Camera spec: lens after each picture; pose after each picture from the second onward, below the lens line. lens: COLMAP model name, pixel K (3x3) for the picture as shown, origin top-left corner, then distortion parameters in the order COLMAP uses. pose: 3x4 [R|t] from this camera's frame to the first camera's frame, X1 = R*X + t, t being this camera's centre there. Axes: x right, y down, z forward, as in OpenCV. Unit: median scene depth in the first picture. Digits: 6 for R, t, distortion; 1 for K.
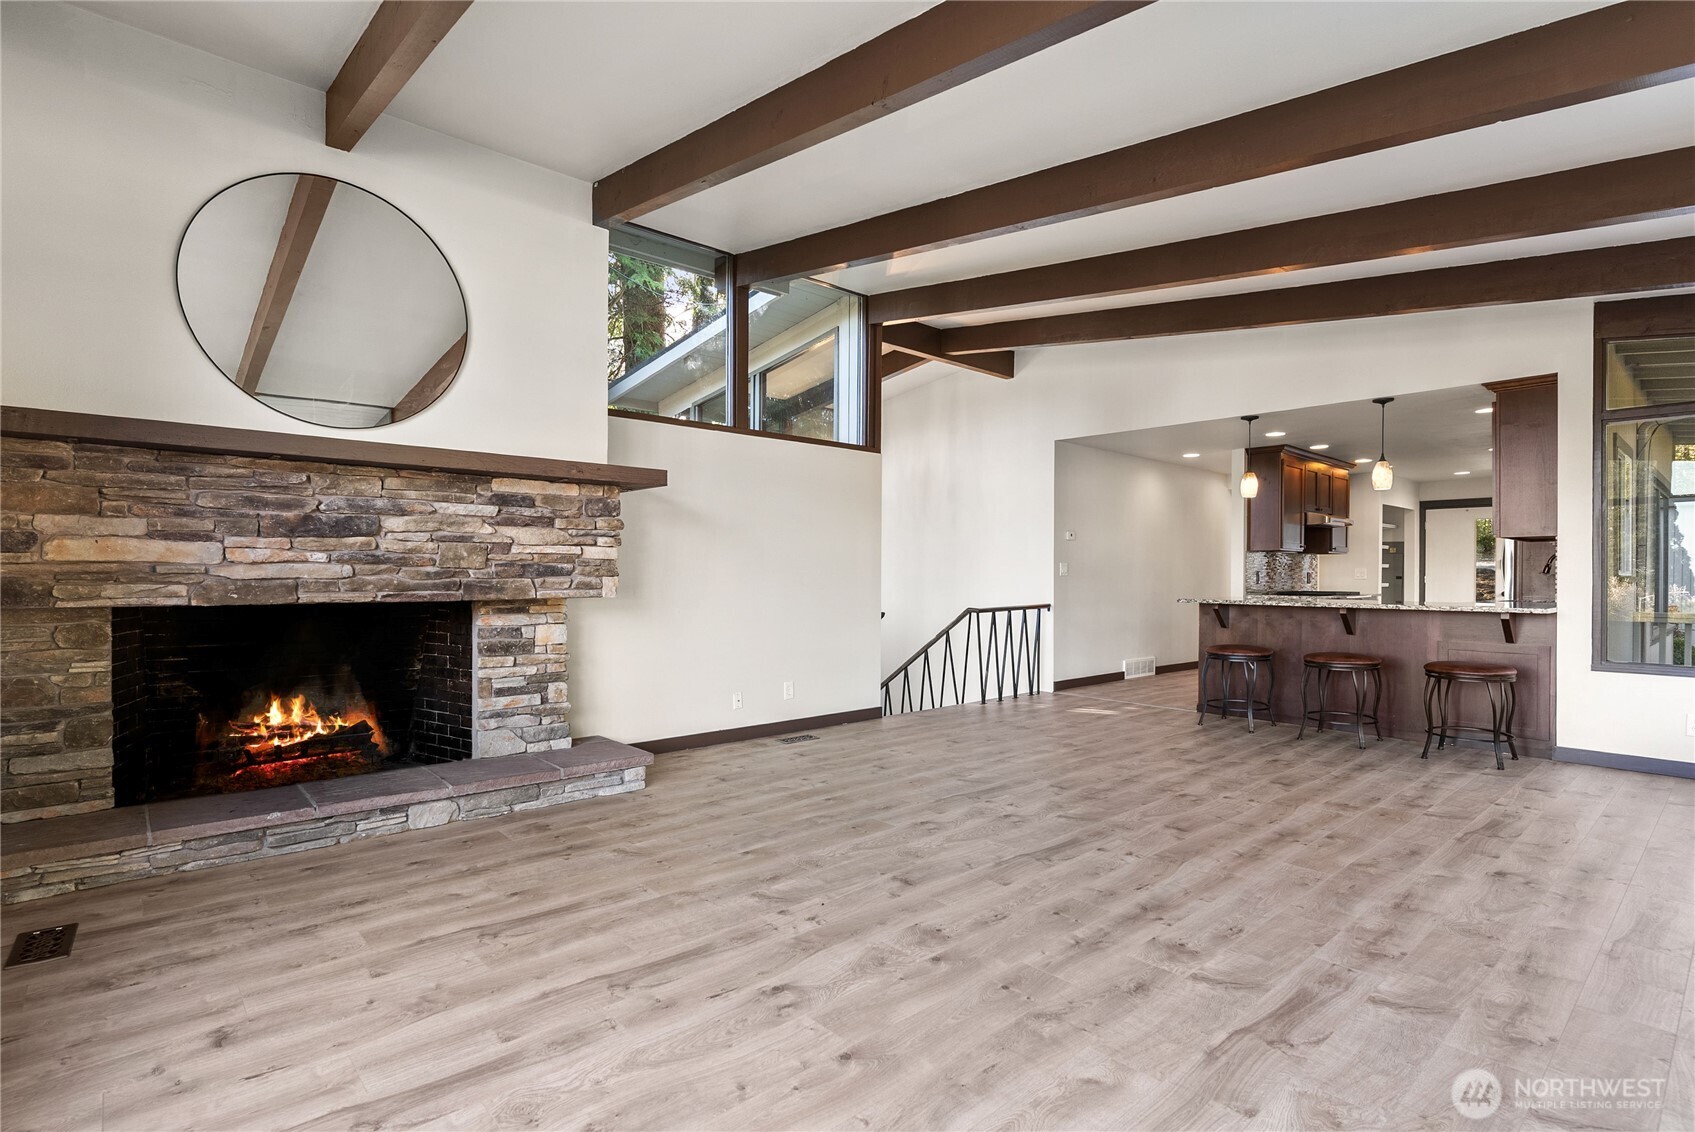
lens RADIAL K [[815.3, 0, 847.7], [0, 815.3, 575.0], [0, 0, 1]] dist [0.000846, 0.000186]
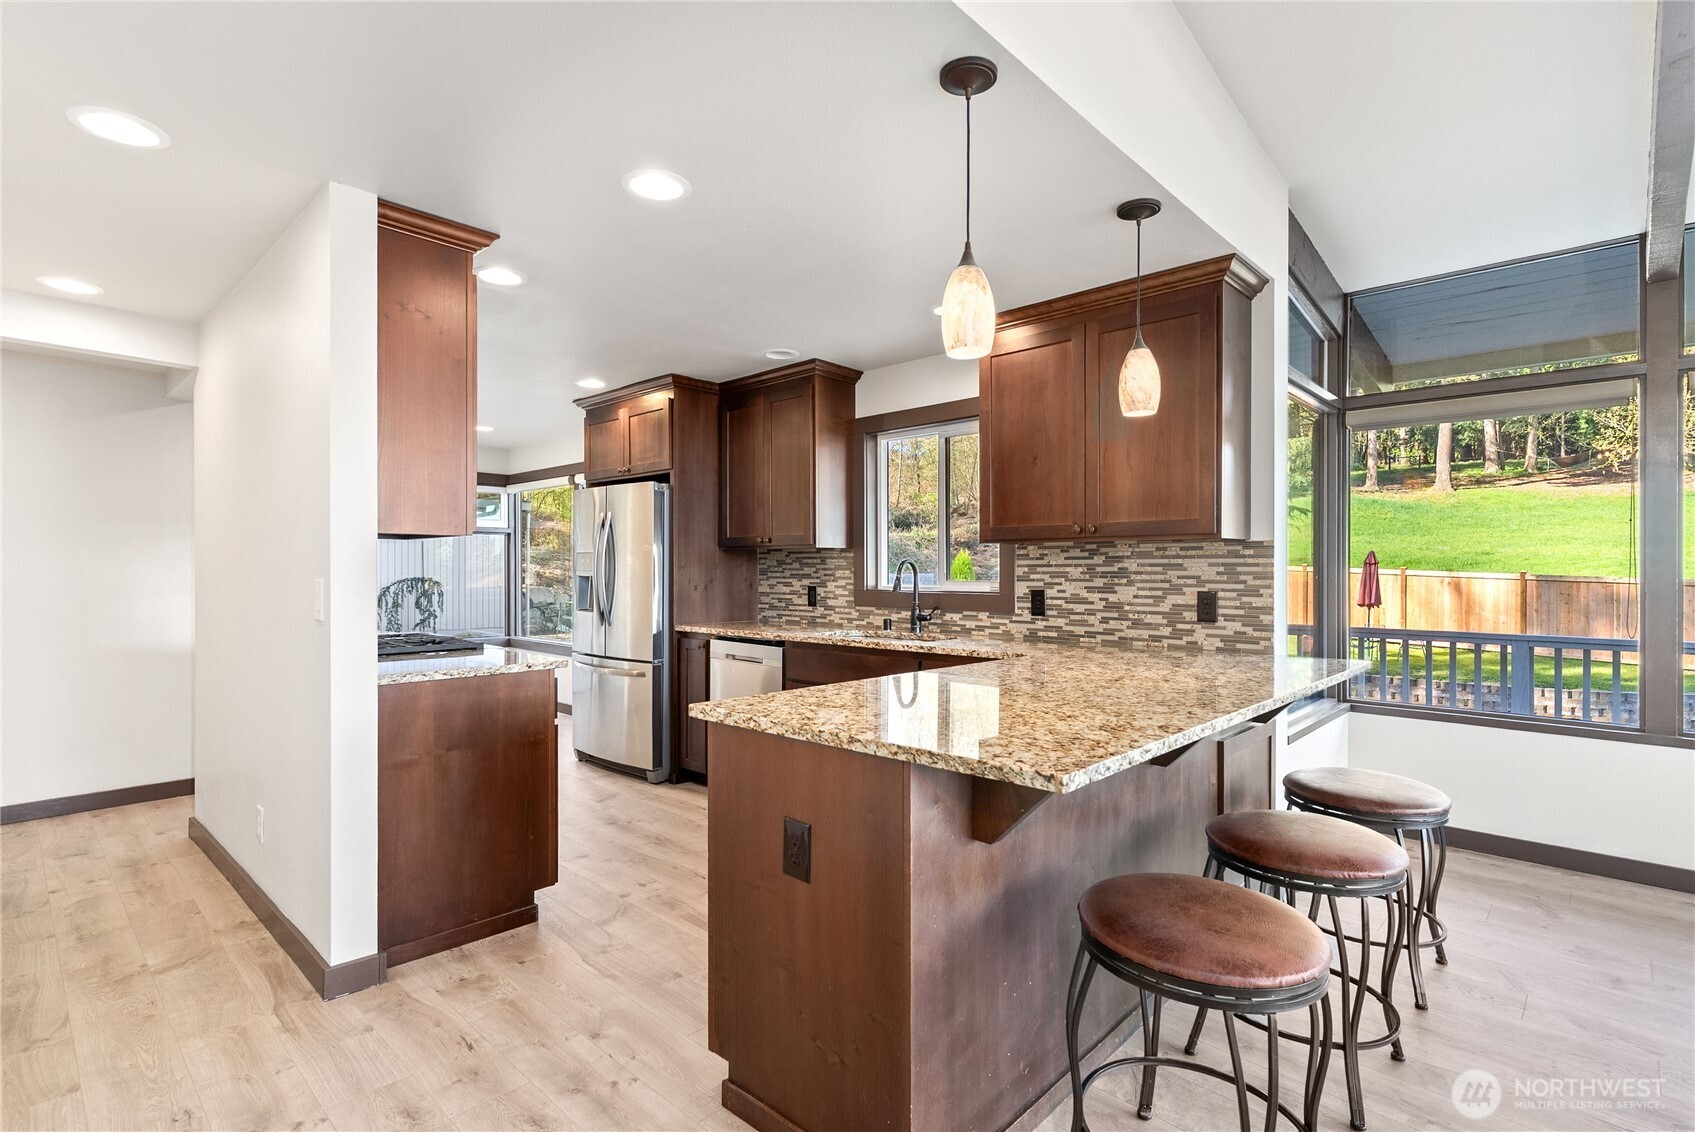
lens RADIAL K [[806.4, 0, 848.3], [0, 806.4, 570.3], [0, 0, 1]] dist [0.002524, 0.000445]
pose [[-0.086217, -0.003785, 0.996269, 0.366104], [0.000293, 0.999993, 0.003825, -0.036147], [-0.996276, 0.000621, -0.086215, 1.816920]]
